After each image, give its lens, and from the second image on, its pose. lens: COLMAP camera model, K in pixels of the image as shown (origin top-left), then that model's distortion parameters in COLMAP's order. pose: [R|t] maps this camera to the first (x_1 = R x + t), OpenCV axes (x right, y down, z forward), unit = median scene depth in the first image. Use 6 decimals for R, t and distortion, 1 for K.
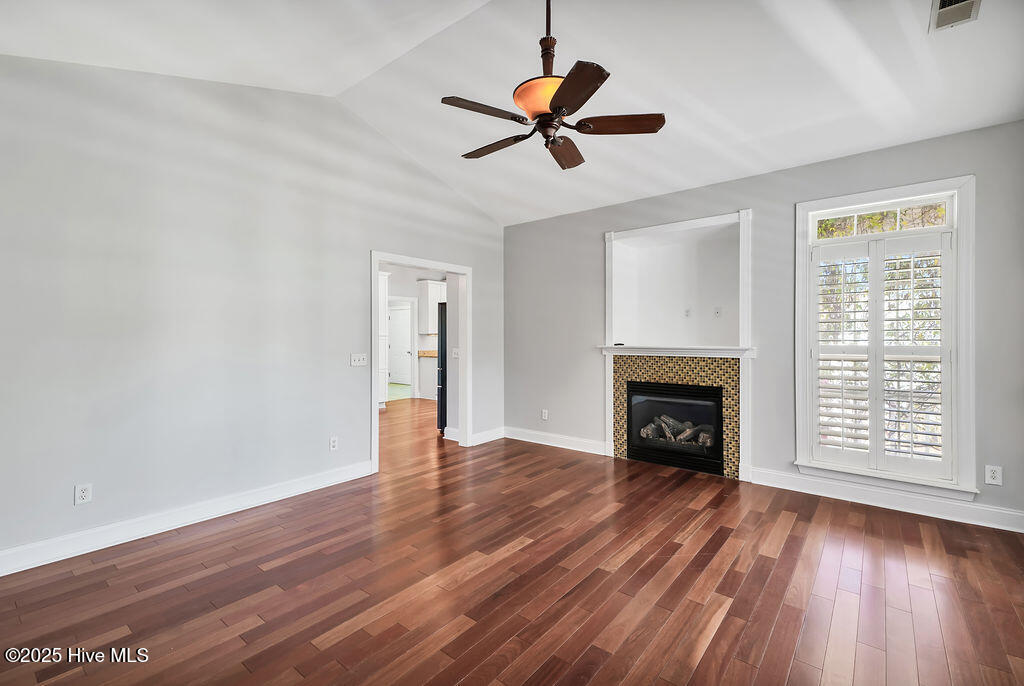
lens RADIAL K [[453.7, 0, 512.0], [0, 453.7, 343.0], [0, 0, 1]] dist [0.000633, 0.000119]
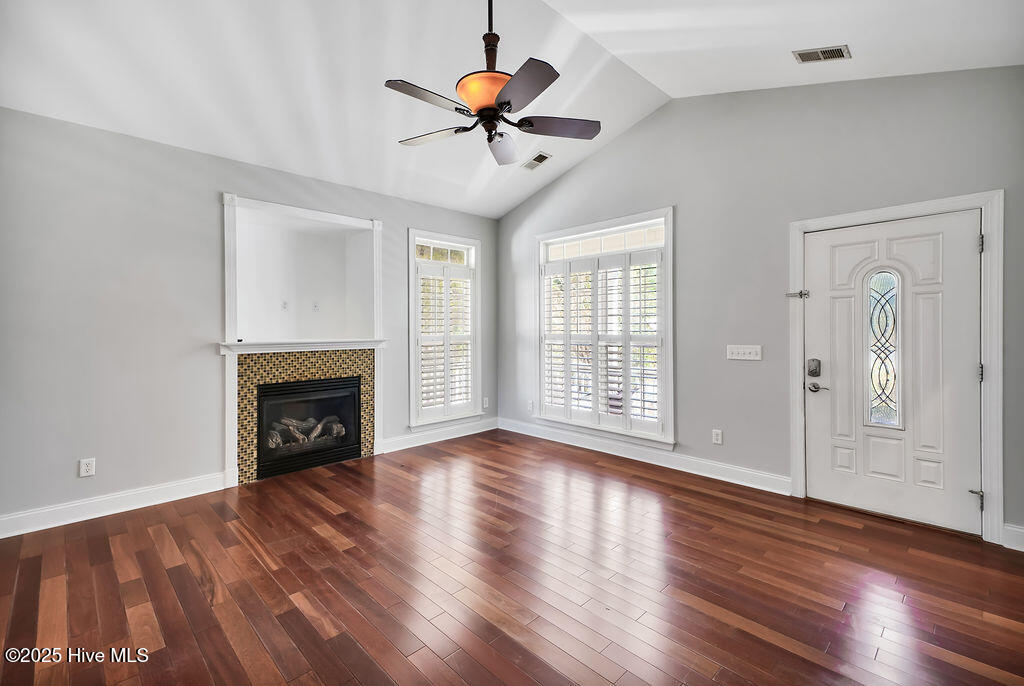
lens RADIAL K [[439.5, 0, 510.7], [0, 439.5, 333.7], [0, 0, 1]] dist [-0.000428, -0.000130]
pose [[0.098232, -0.010663, 0.995106, -0.520124], [0.020671, 0.999749, 0.008672, -0.005945], [-0.994949, 0.019718, 0.098428, 0.501925]]
